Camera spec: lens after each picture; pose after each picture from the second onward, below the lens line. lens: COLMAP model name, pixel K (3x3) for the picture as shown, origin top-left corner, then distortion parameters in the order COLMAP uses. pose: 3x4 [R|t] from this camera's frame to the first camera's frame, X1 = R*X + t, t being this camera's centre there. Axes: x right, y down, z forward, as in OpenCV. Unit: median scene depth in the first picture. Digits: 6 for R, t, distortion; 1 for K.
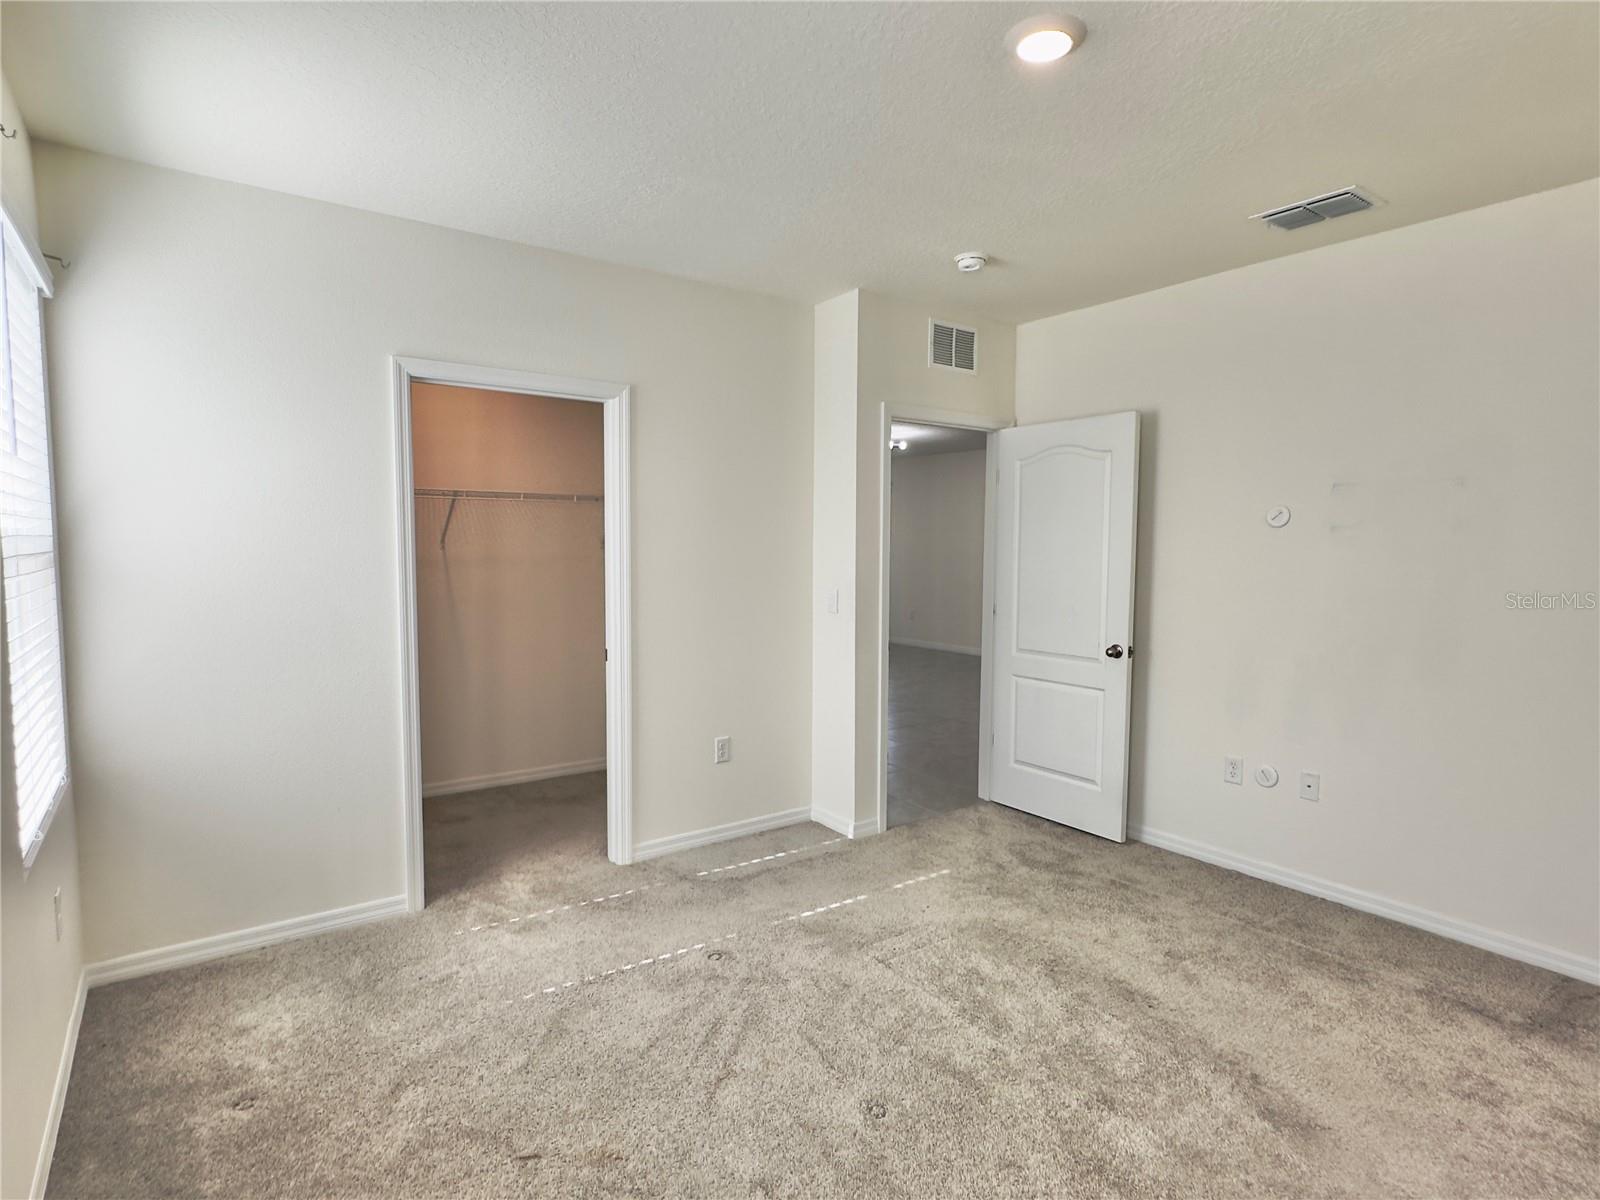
lens RADIAL K [[853.5, 0, 800.0], [0, 853.5, 600.0], [0, 0, 1]] dist [0.001482, -0.000971]
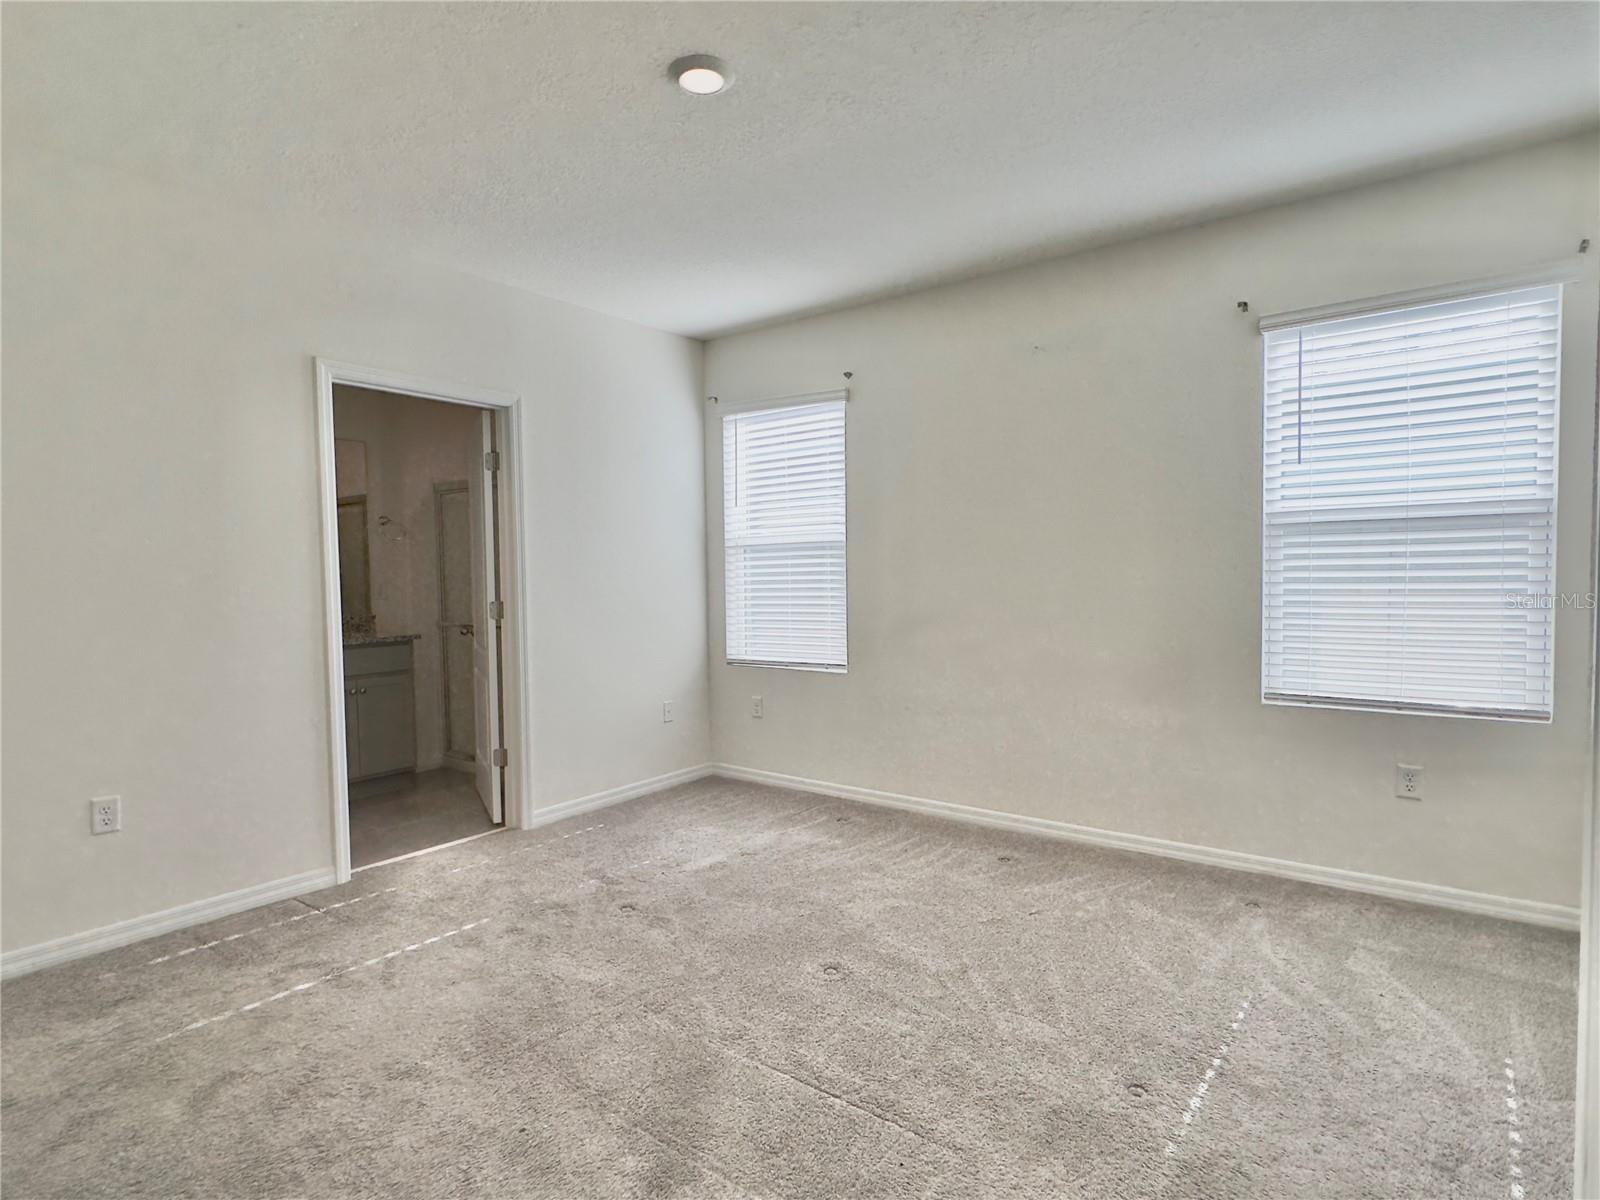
lens RADIAL K [[853.5, 0, 800.0], [0, 853.5, 600.0], [0, 0, 1]] dist [0.001482, -0.000971]
pose [[-0.956388, 0.028162, -0.290738, 0.281683], [-0.004778, 0.993700, 0.111973, -0.049701], [0.292060, 0.108479, -0.950228, 1.237588]]
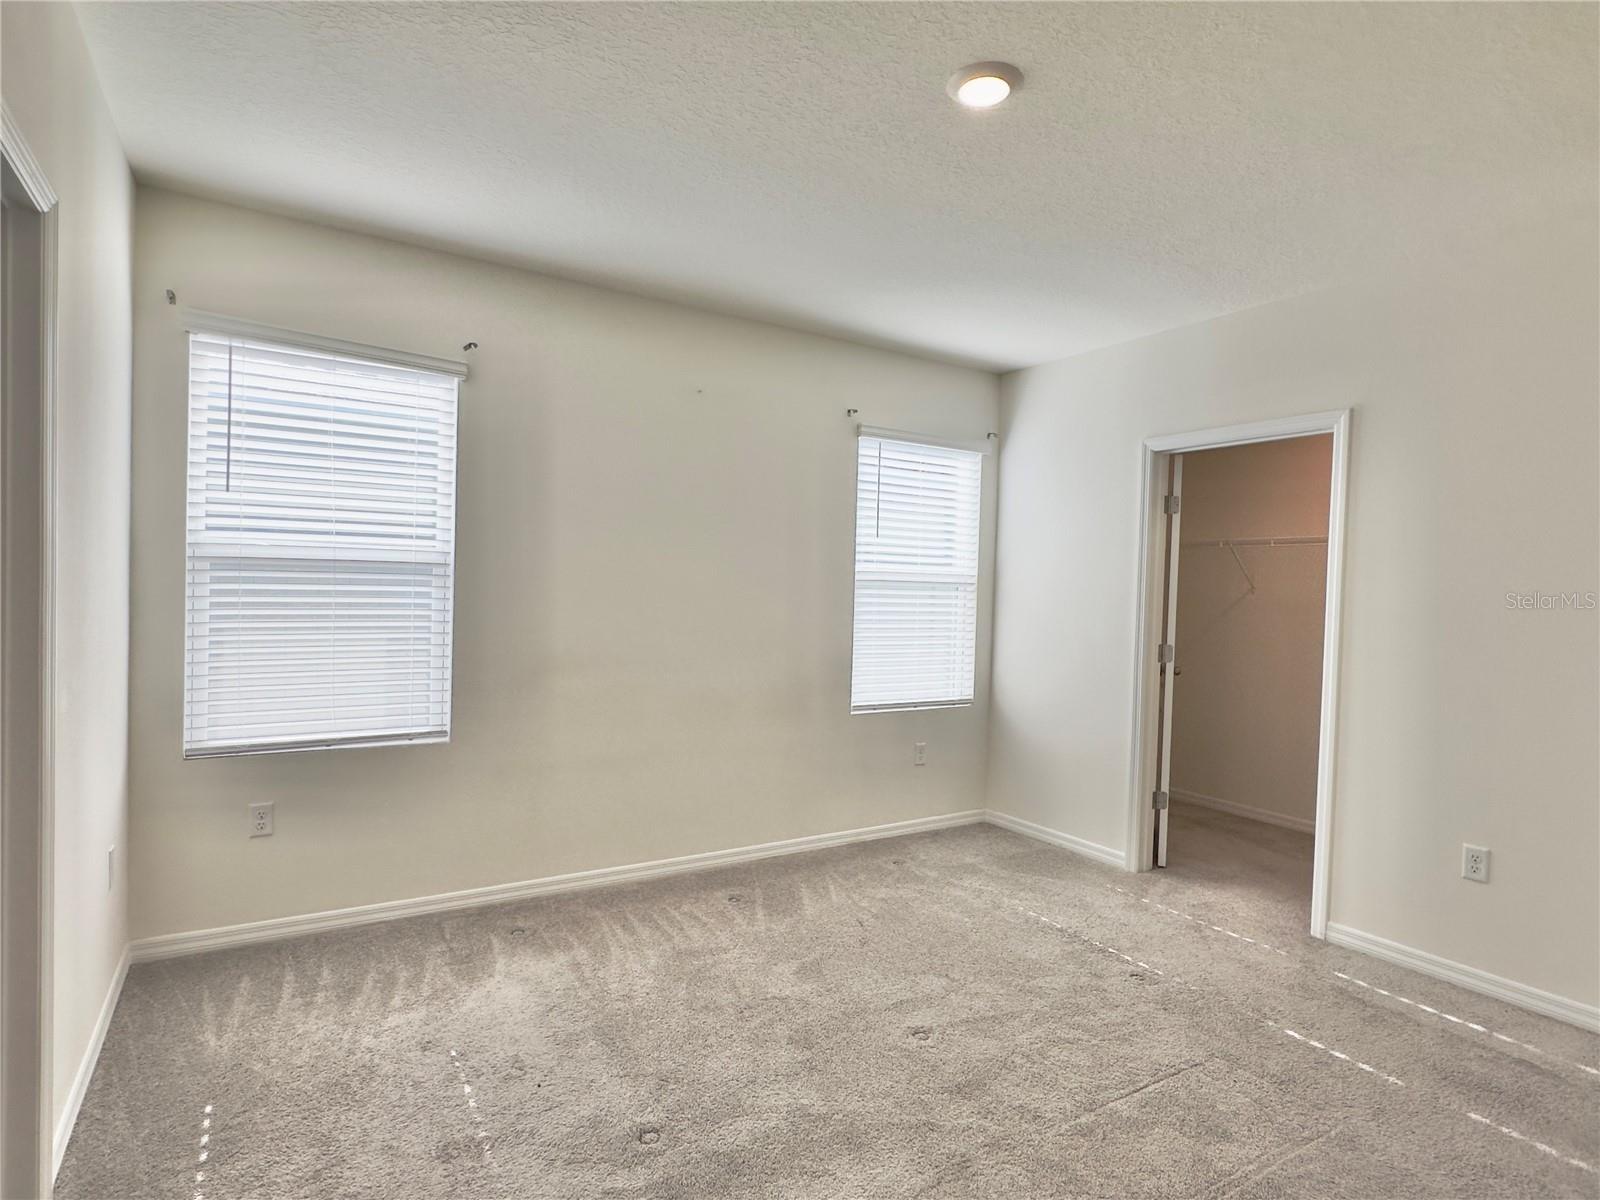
lens RADIAL K [[823.4, 0, 789.4], [0, 823.4, 612.4], [0, 0, 1]] dist [0.001596, 0.000154]
pose [[-0.083136, 0.011151, -0.996476, 0.723716], [-0.095186, 0.995277, 0.019079, 0.004674], [0.991982, 0.096437, -0.081682, 0.497240]]
